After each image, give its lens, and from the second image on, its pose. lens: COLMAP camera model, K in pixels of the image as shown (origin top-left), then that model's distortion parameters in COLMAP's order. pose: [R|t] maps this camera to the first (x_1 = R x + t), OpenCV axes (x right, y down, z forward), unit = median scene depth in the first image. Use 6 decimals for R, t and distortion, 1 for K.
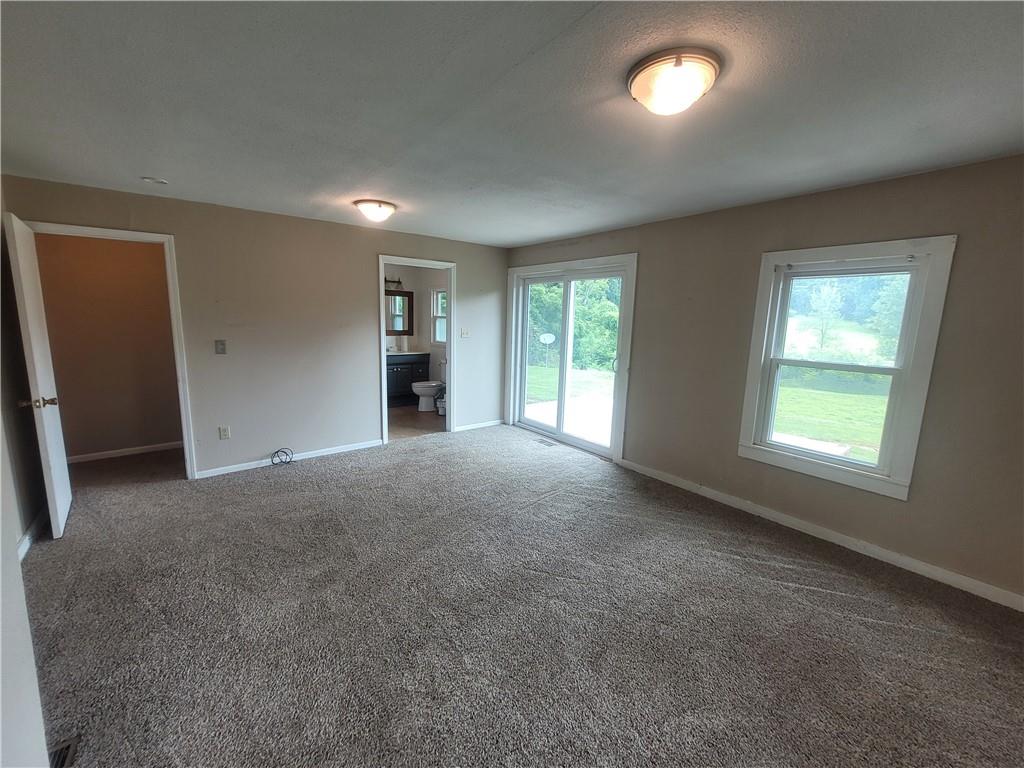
lens RADIAL K [[401.1, 0, 512.3], [0, 401.1, 380.5], [0, 0, 1]] dist [0.003680, 0.000449]
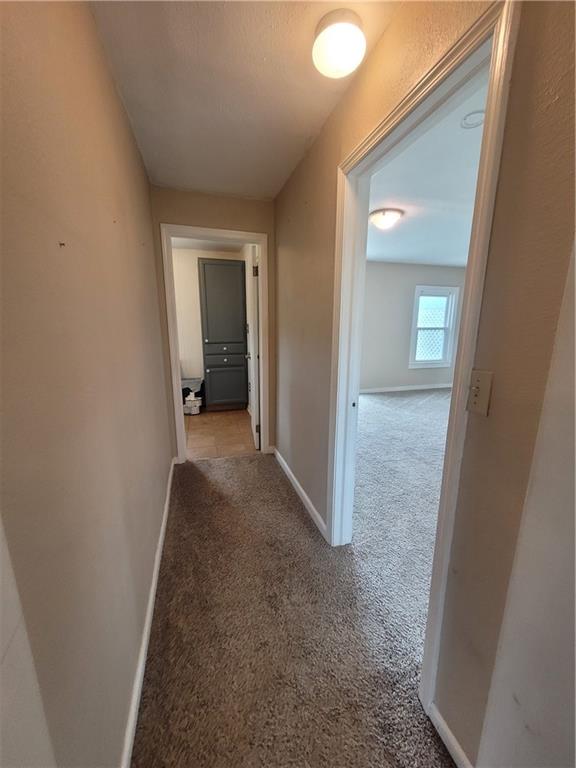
lens RADIAL K [[300.8, 0, 288.7], [0, 300.8, 386.2], [0, 0, 1]] dist [0.003680, 0.000449]
pose [[0.361636, -0.221870, 0.905535, -1.247840], [0.148172, 0.972604, 0.179129, -0.131552], [-0.920470, 0.069396, 0.384604, 0.873986]]
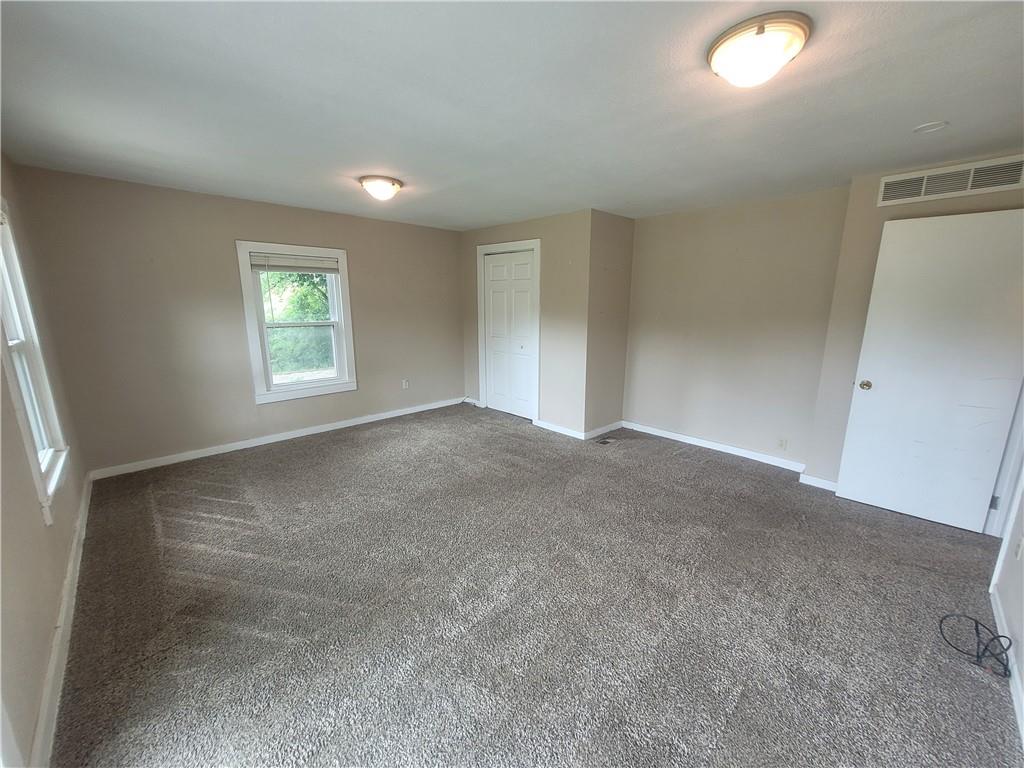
lens RADIAL K [[401.1, 0, 511.7], [0, 401.1, 387.4], [0, 0, 1]] dist [0.003680, 0.000449]
pose [[-0.993775, -0.009779, -0.110972, -0.031294], [-0.048734, 0.933926, 0.354130, -0.209358], [0.100177, 0.357333, -0.928589, 1.366383]]
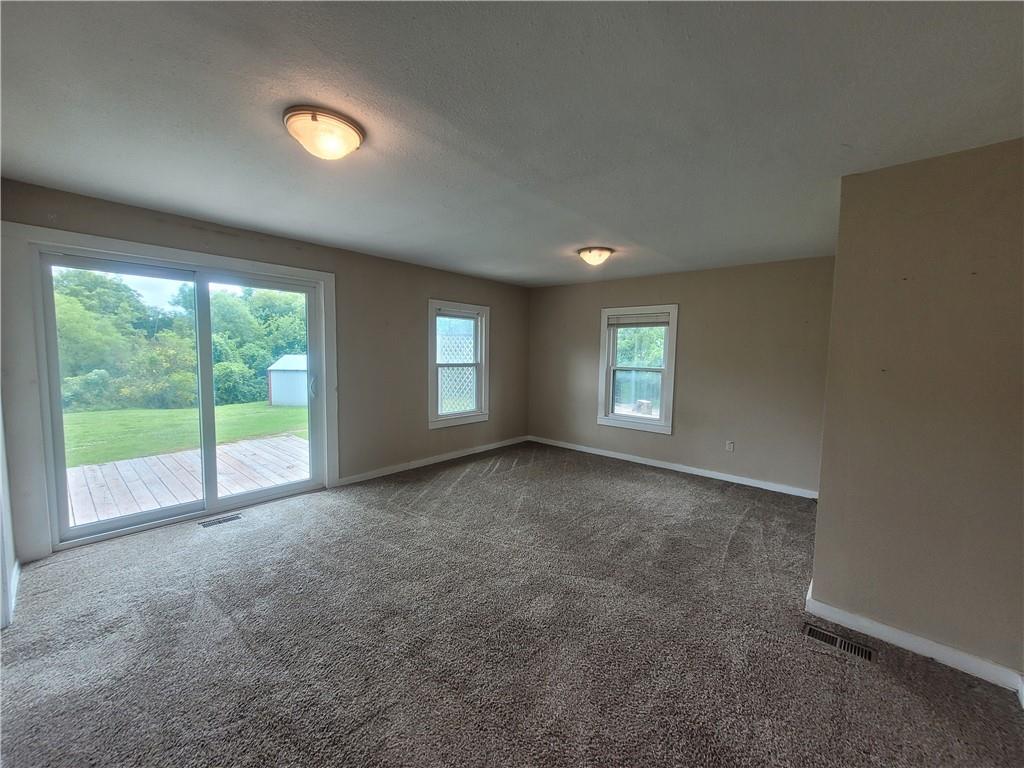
lens RADIAL K [[401.1, 0, 516.8], [0, 401.1, 380.8], [0, 0, 1]] dist [0.003680, 0.000449]
pose [[-0.191759, -0.104395, 0.975874, -0.862571], [0.125367, 0.983576, 0.129854, -0.132791], [-0.973402, 0.147243, -0.175522, 0.819790]]
